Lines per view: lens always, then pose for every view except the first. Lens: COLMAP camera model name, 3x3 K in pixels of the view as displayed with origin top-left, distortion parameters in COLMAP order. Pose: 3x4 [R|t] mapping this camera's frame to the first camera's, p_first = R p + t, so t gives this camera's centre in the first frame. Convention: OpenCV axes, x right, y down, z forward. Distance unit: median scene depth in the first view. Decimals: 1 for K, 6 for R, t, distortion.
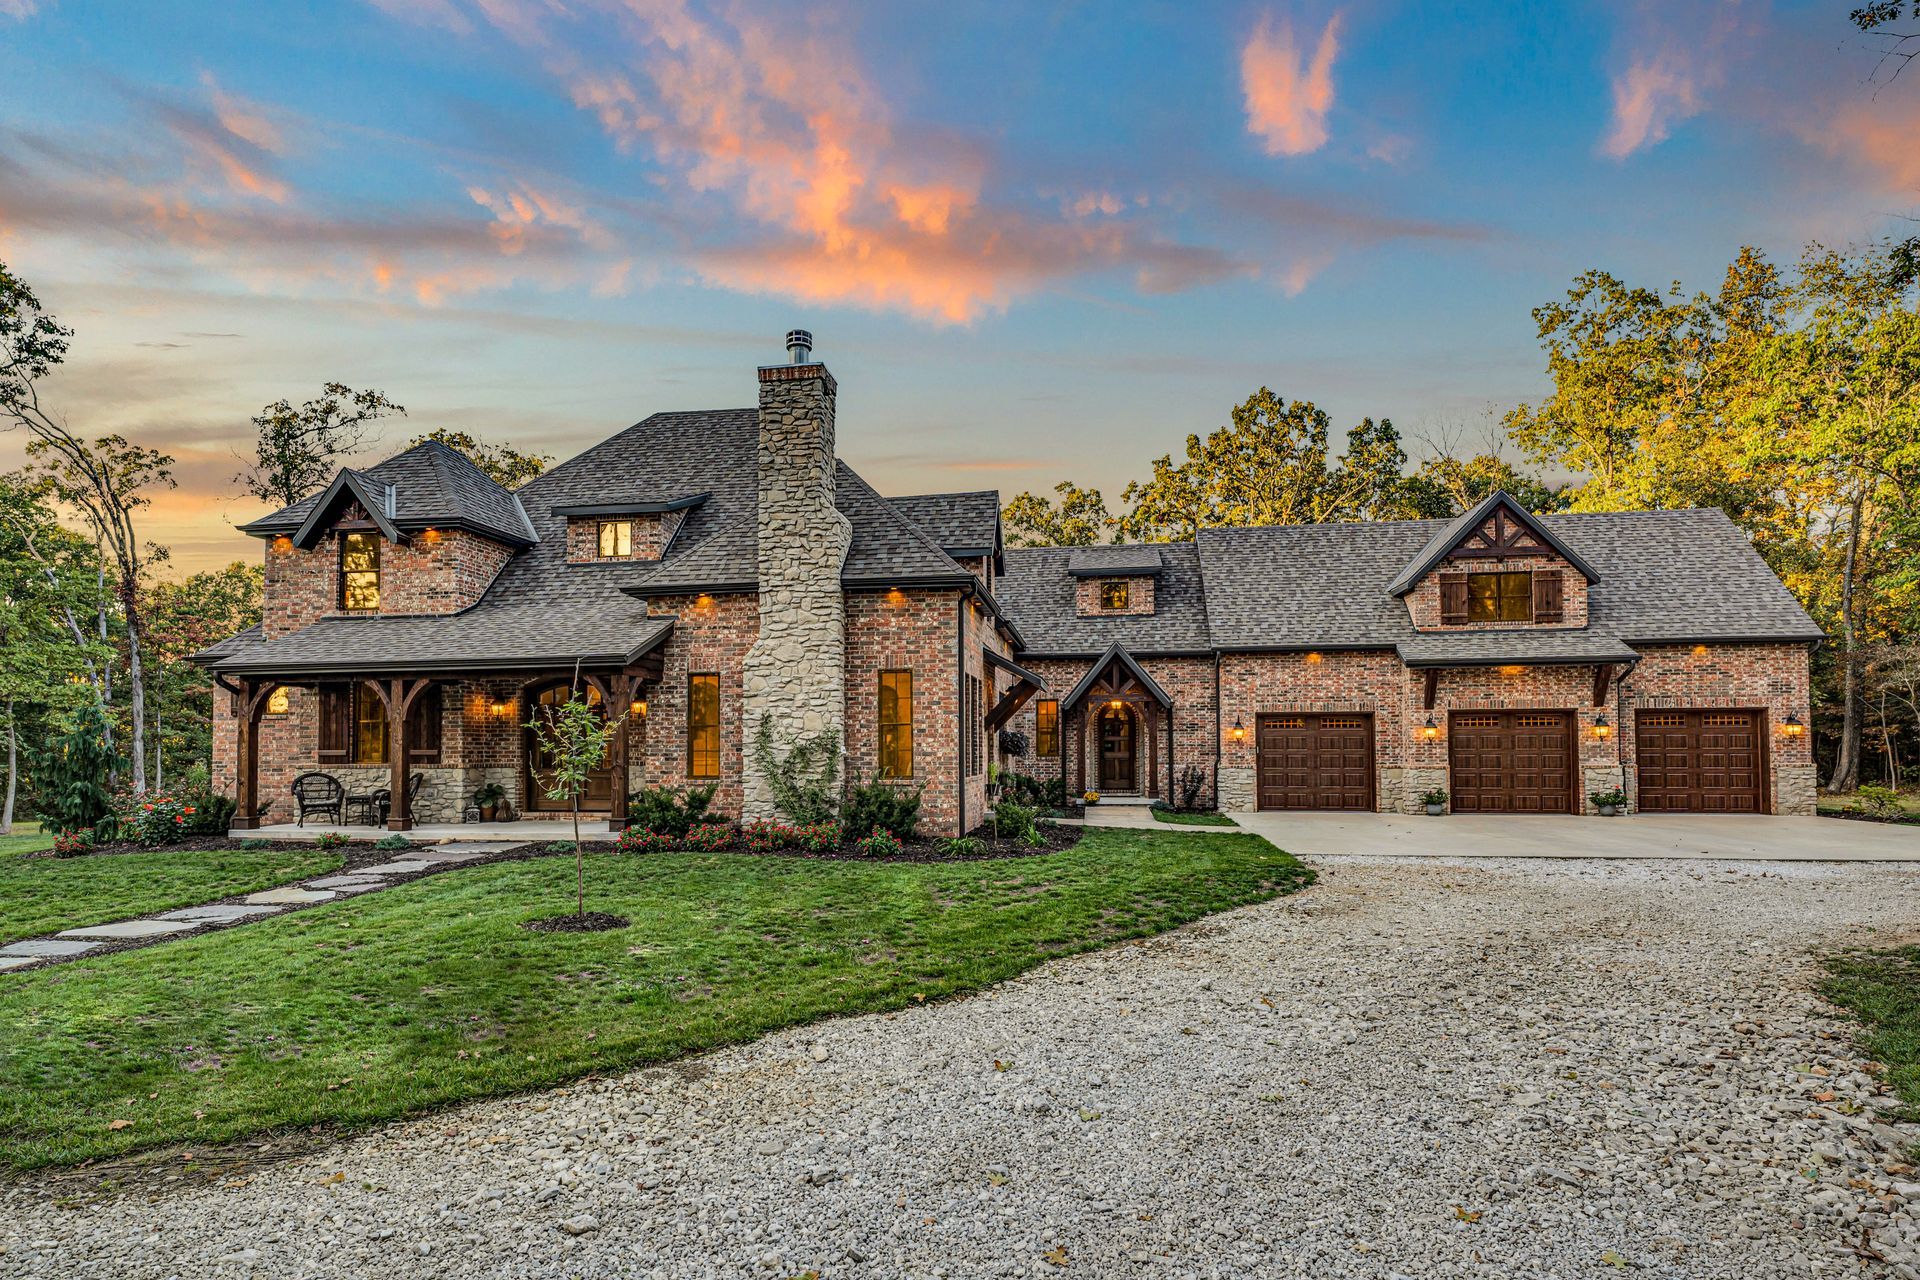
lens RADIAL K [[986.6, 0, 957.8], [0, 986.6, 699.5], [0, 0, 1]] dist [0.004601, 0.001215]
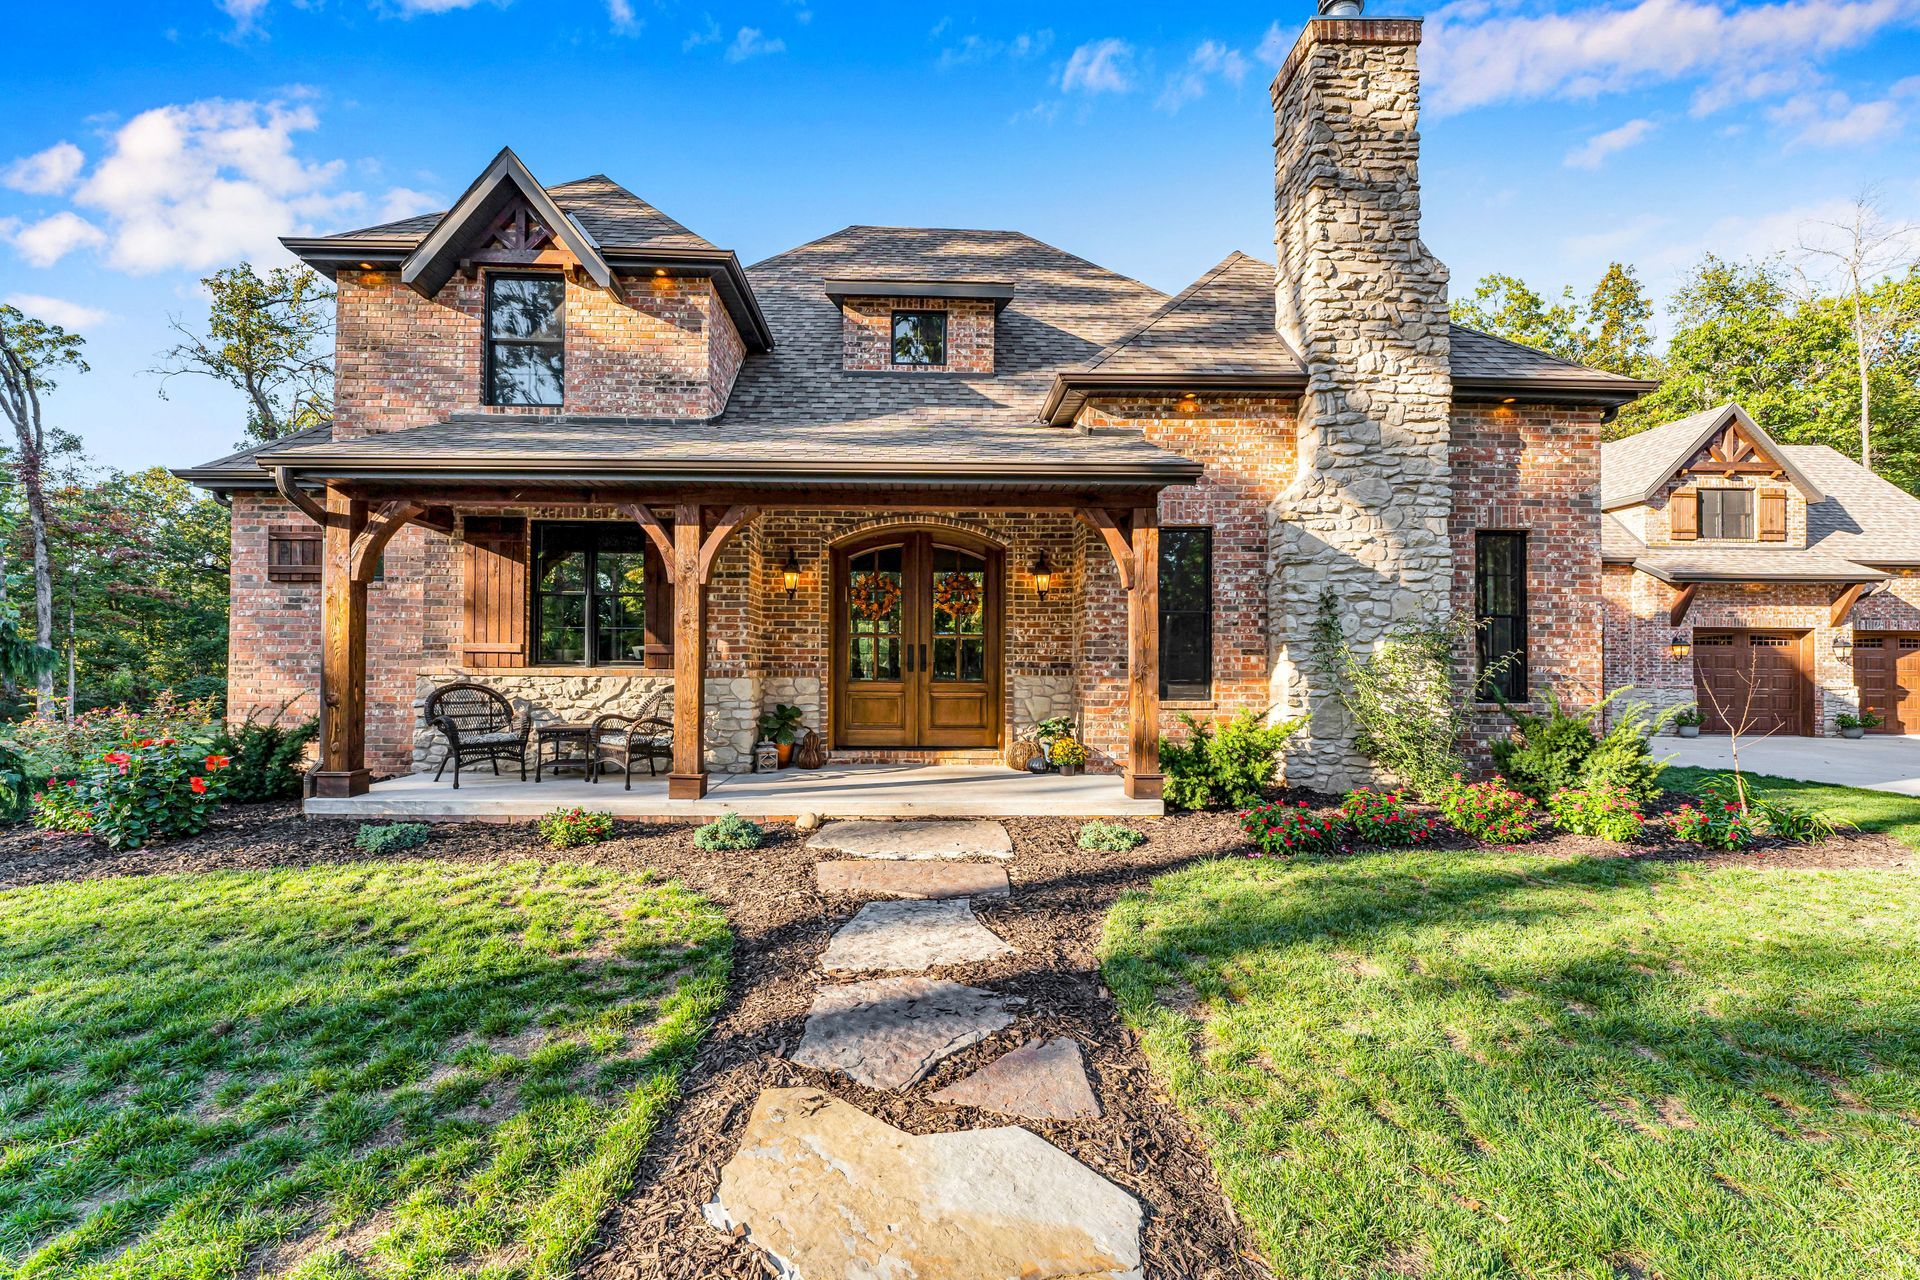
lens RADIAL K [[765.6, 0, 960.9], [0, 765.6, 644.1], [0, 0, 1]] dist [0.005233, 0.000751]
pose [[0.983069, 0.018636, 0.182287, -0.431577], [-0.022424, 0.999573, 0.018746, 0.036431], [-0.181859, -0.022517, 0.983067, 0.502568]]
